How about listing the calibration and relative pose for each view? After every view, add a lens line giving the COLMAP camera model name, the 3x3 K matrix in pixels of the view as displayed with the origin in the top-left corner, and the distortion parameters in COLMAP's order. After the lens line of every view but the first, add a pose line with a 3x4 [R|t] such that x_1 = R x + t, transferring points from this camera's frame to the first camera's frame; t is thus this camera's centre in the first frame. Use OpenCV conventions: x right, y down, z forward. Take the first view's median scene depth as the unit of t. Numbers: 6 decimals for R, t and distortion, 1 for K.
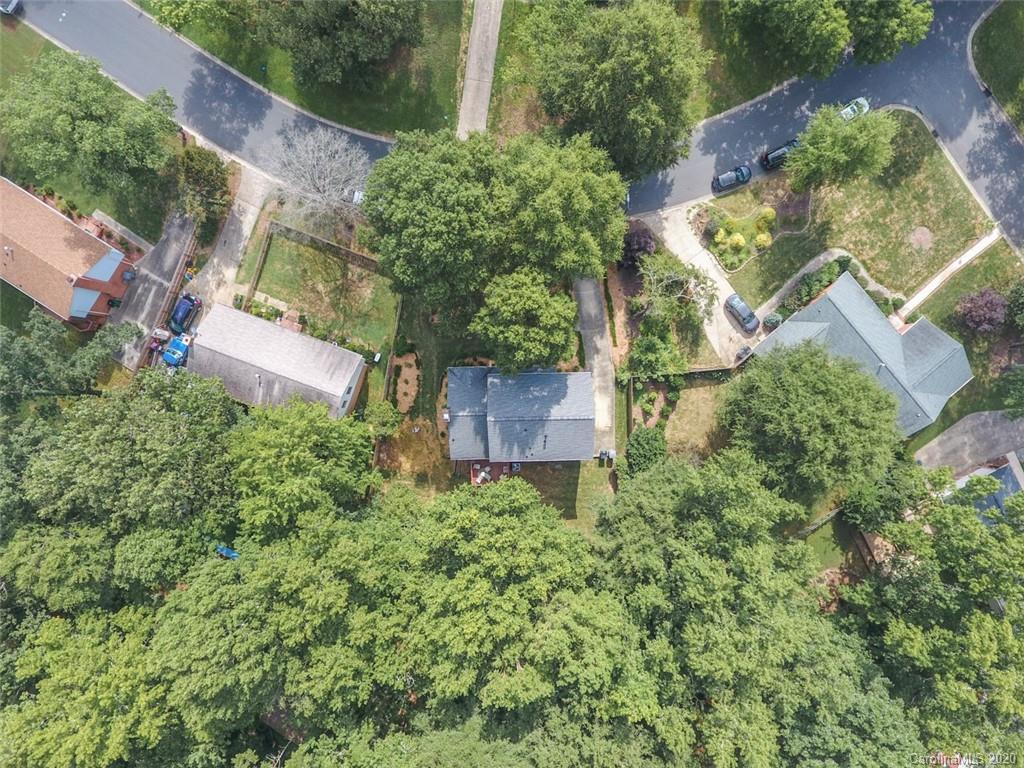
lens RADIAL K [[601.6, 0, 518.4], [0, 601.6, 379.3], [0, 0, 1]] dist [-0.003913, -0.002097]
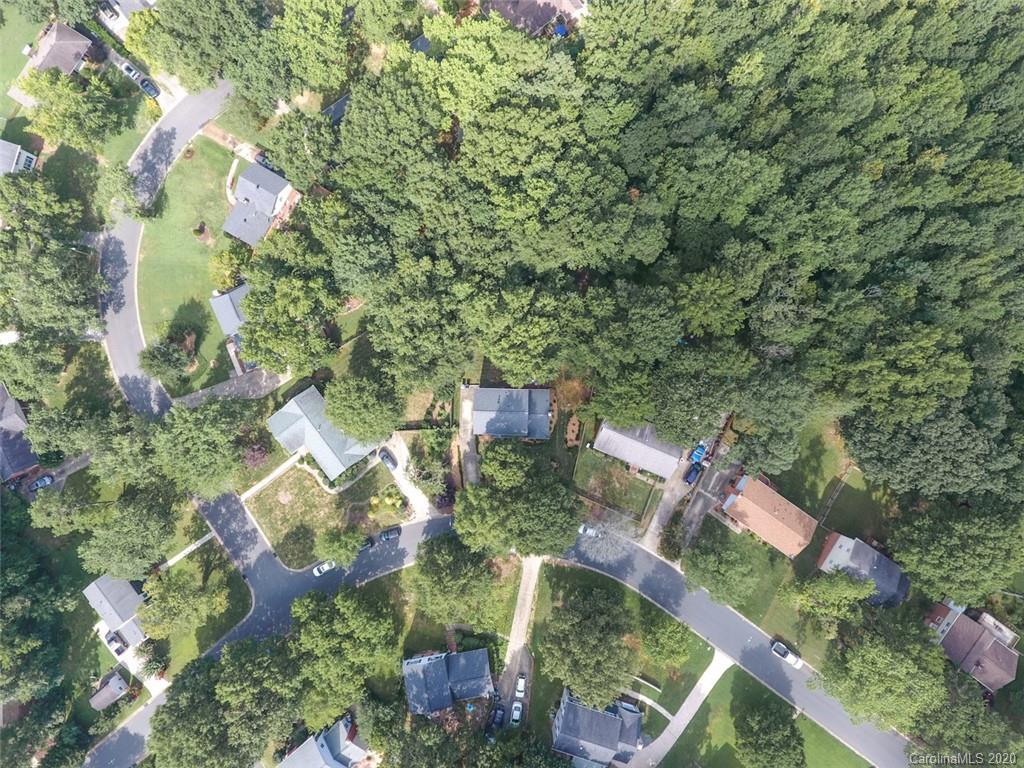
lens RADIAL K [[601.6, 0, 518.4], [0, 601.6, 379.3], [0, 0, 1]] dist [-0.003913, -0.002097]
pose [[-0.998944, -0.045605, 0.005489, -0.023032], [0.045704, -0.998764, 0.019527, 0.120439], [0.004592, 0.019757, 0.999794, -0.843641]]
